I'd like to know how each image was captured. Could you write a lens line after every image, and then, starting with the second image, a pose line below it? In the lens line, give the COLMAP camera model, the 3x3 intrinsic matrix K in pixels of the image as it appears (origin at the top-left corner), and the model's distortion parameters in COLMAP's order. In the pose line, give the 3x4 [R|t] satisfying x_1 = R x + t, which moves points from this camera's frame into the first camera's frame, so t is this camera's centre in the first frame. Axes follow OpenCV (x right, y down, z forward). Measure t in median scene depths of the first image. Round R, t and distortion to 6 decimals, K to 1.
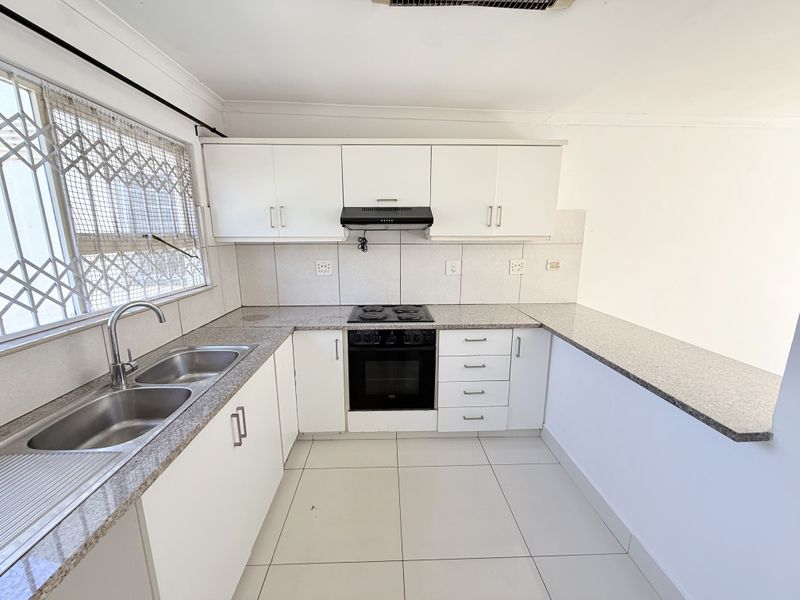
lens RADIAL K [[318.7, 0, 398.8], [0, 318.7, 299.0], [0, 0, 1]] dist [0.000045, 0.000200]
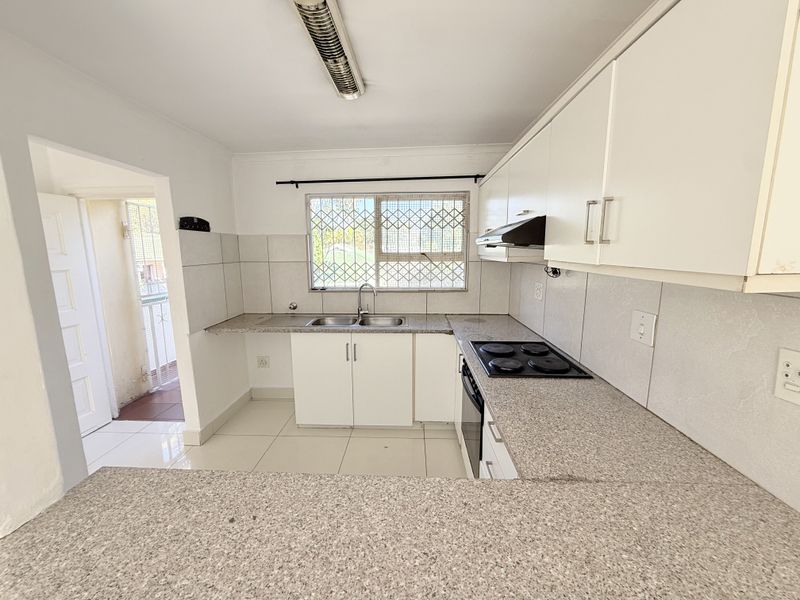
lens RADIAL K [[318.7, 0, 398.8], [0, 318.7, 299.0], [0, 0, 1]] dist [0.000045, 0.000200]
pose [[-0.096287, 0.161427, -0.982176, 0.940952], [-0.176064, 0.968439, 0.176429, -0.222269], [0.979658, 0.189914, -0.064827, 0.948048]]
